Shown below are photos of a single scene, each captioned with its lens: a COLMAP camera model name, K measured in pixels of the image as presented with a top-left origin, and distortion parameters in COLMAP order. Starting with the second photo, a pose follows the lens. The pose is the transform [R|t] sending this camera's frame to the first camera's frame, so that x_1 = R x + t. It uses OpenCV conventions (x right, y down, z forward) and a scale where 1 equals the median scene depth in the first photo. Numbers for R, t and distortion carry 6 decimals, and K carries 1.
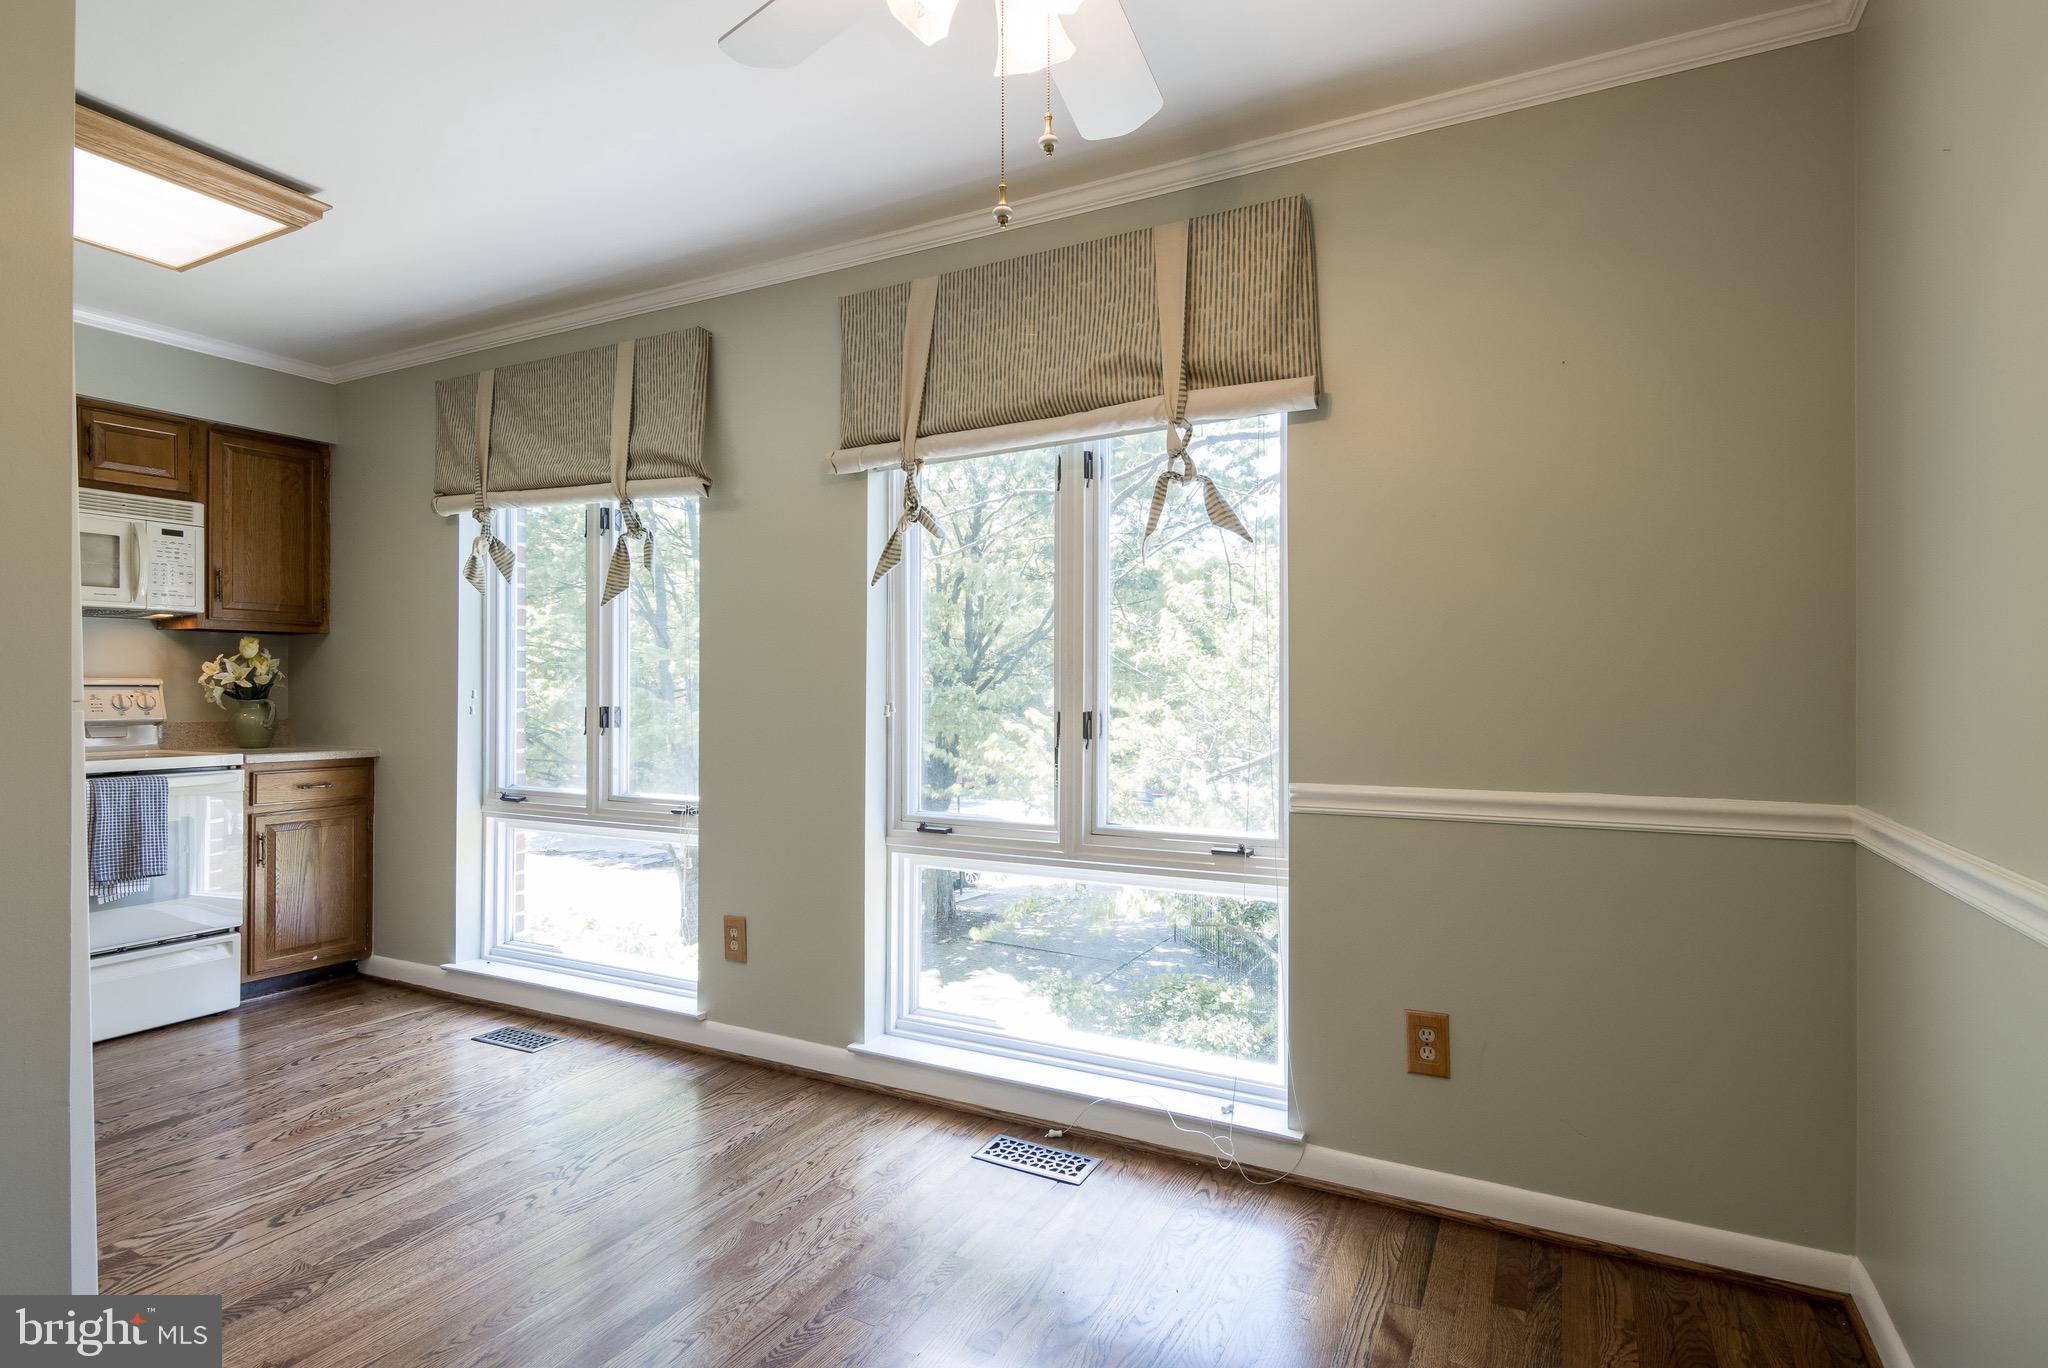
lens RADIAL K [[1045.6, 0, 1020.8], [0, 1045.6, 677.9], [0, 0, 1]] dist [0.001612, 0.000133]
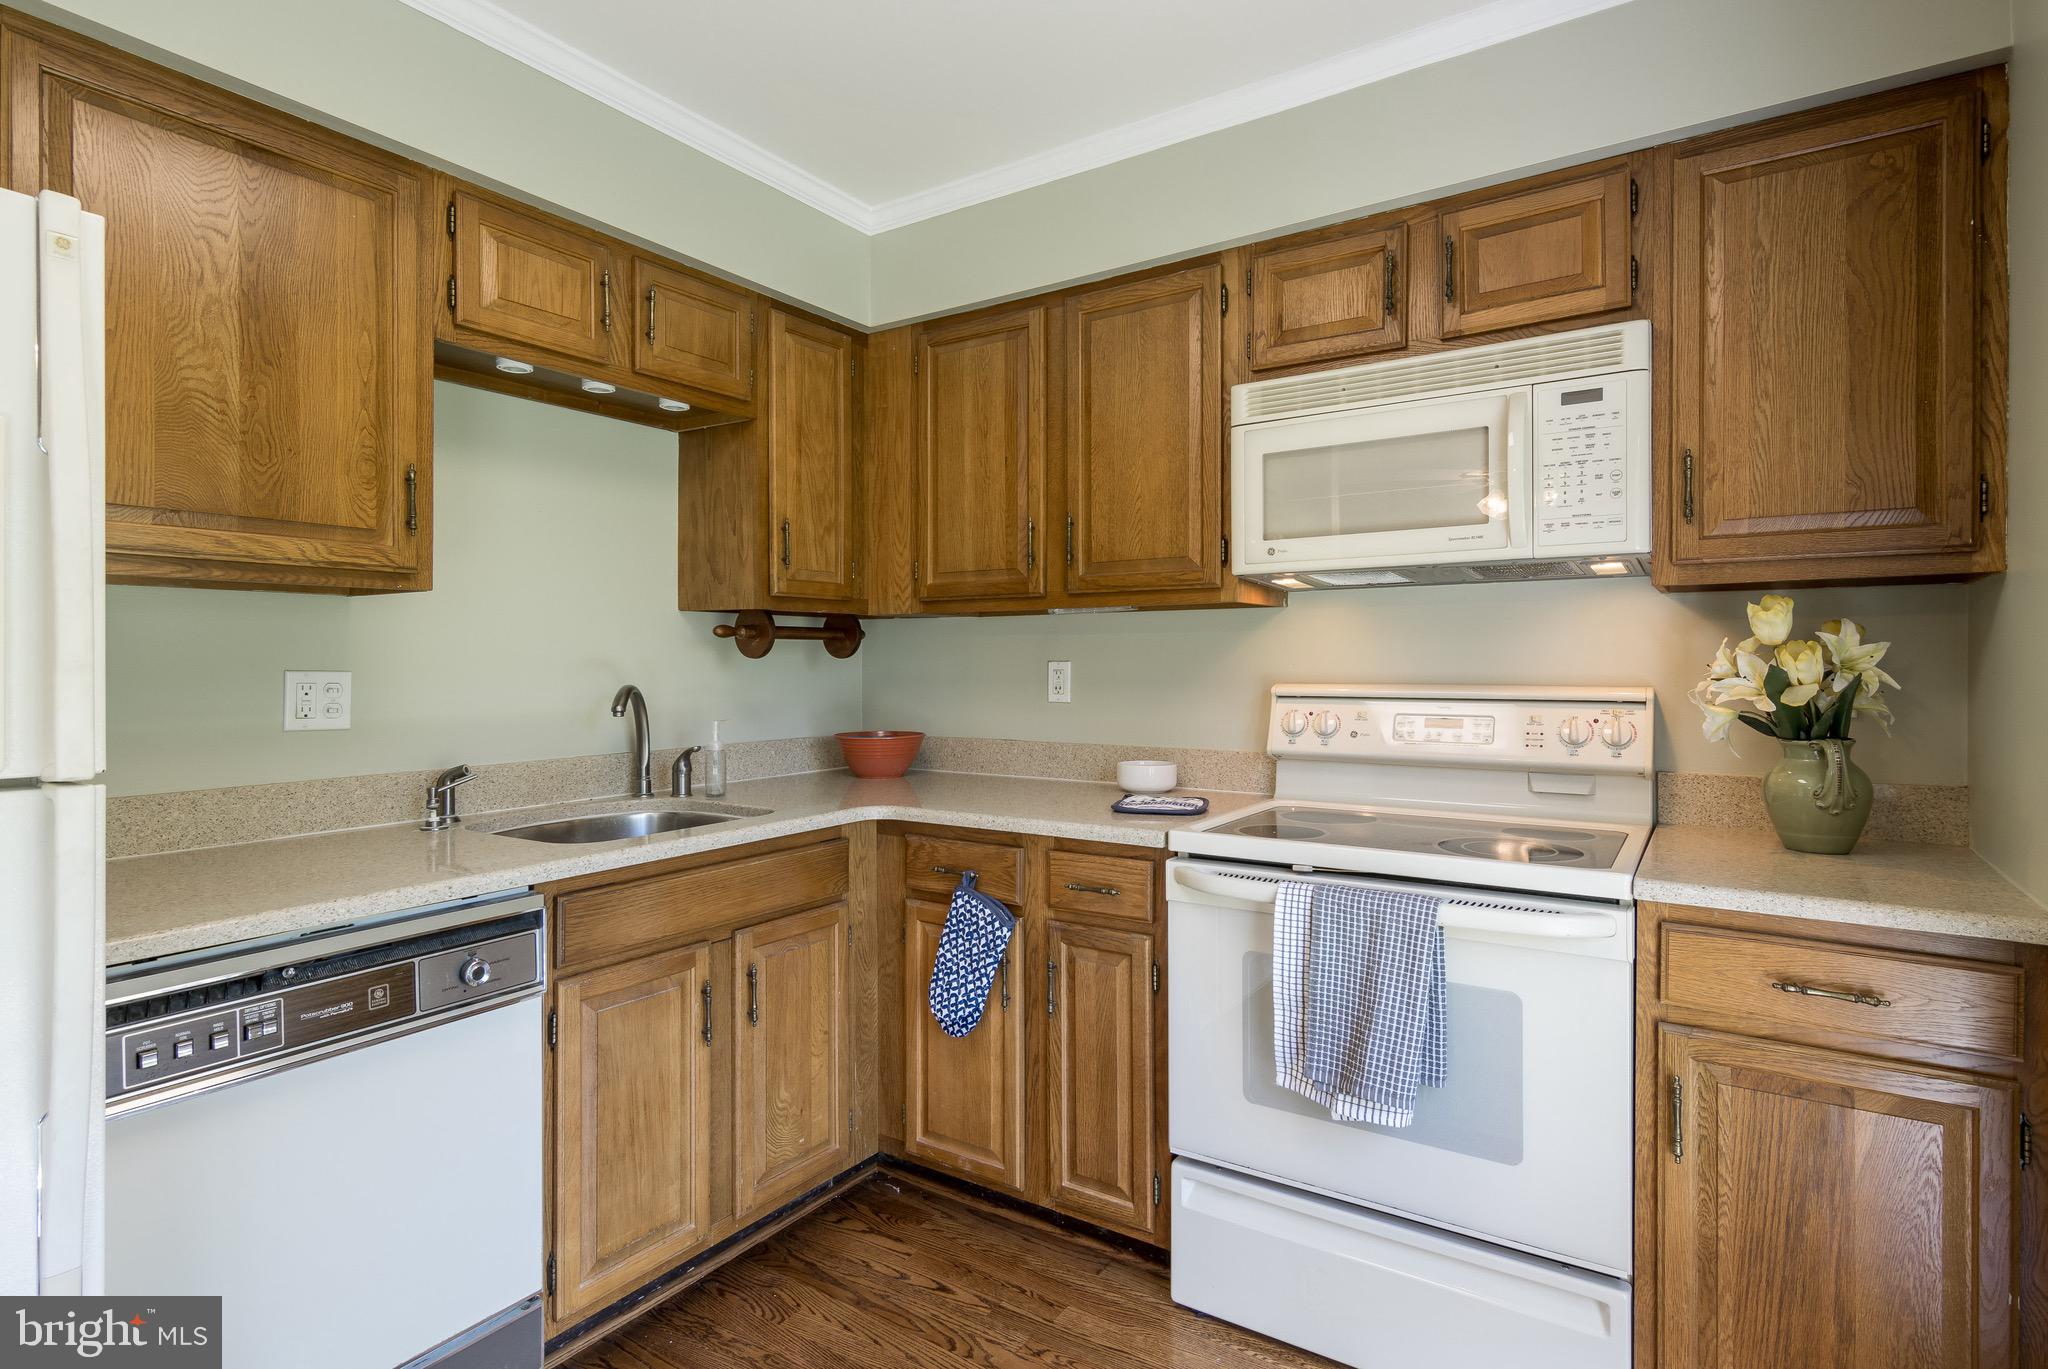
lens RADIAL K [[1045.6, 0, 1020.8], [0, 1045.6, 678.4], [0, 0, 1]] dist [0.001612, 0.000133]
pose [[-0.098005, 0.007650, -0.995156, -0.281674], [0.011126, 0.999916, 0.006591, -0.011511], [0.995124, -0.010426, -0.098082, 0.755308]]
